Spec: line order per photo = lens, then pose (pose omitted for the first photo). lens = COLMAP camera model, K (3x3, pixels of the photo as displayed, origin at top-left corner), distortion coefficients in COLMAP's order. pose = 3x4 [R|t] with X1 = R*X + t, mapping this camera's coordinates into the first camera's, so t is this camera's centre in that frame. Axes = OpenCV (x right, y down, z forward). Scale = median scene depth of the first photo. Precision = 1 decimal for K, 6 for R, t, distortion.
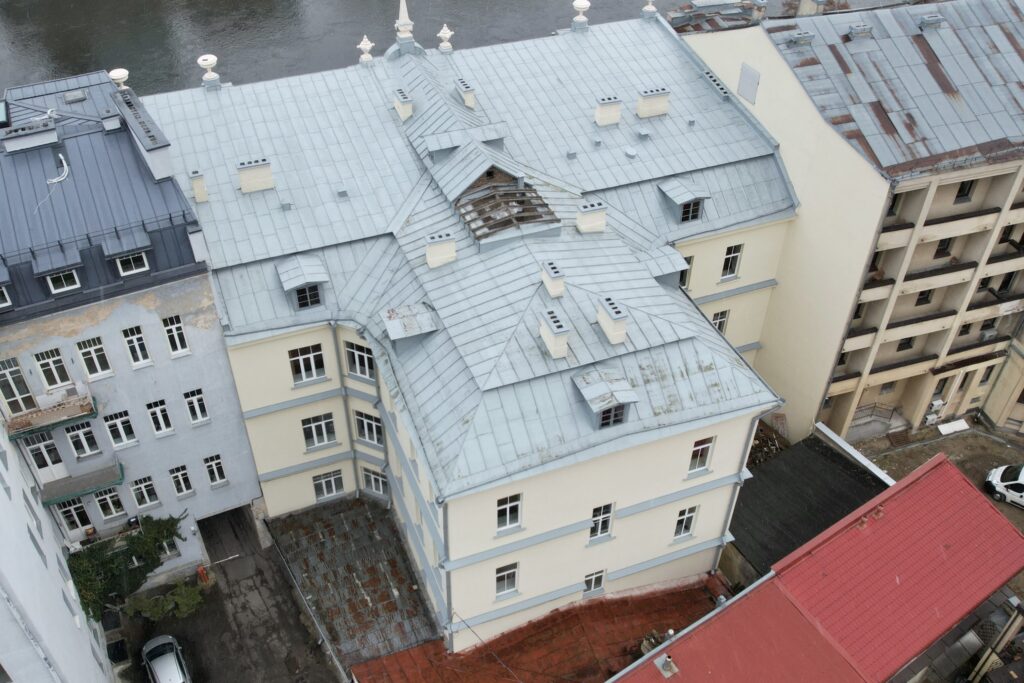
lens RADIAL K [[931.5, 0, 482.0], [0, 931.5, 370.6], [0, 0, 1]] dist [-0.059555, 0.018336]
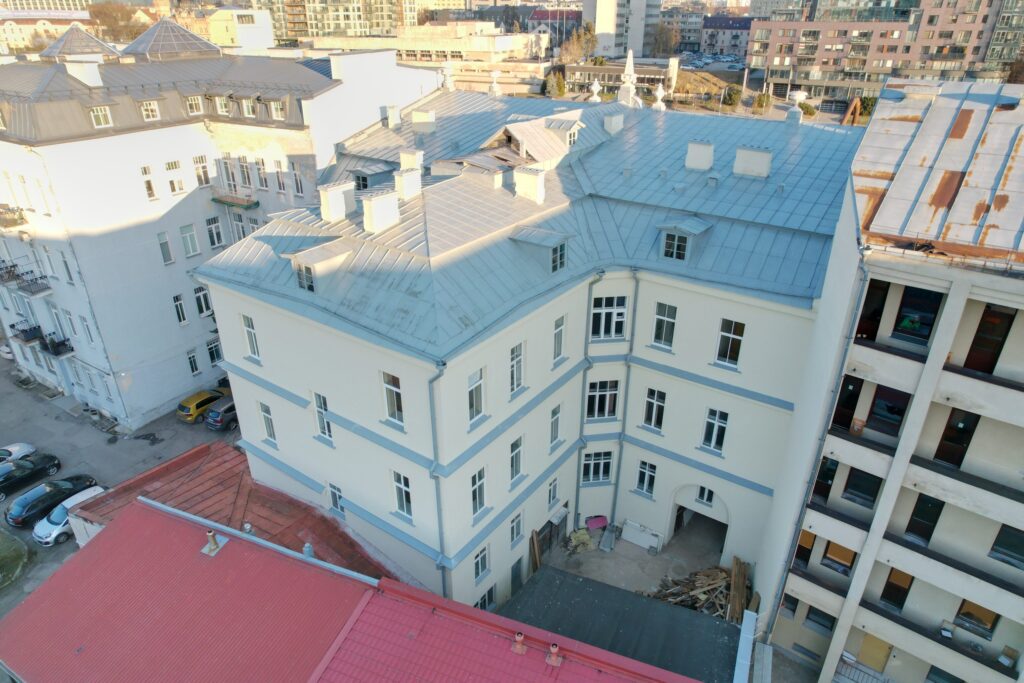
lens RADIAL K [[653.9, 0, 512.0], [0, 653.9, 341.5], [0, 0, 1]] dist [-0.085881, 0.078775]
pose [[0.562801, 0.379958, -0.734089, 0.636910], [-0.559975, 0.828509, -0.000484, -0.014170], [0.608016, 0.411344, 0.679053, 0.551640]]
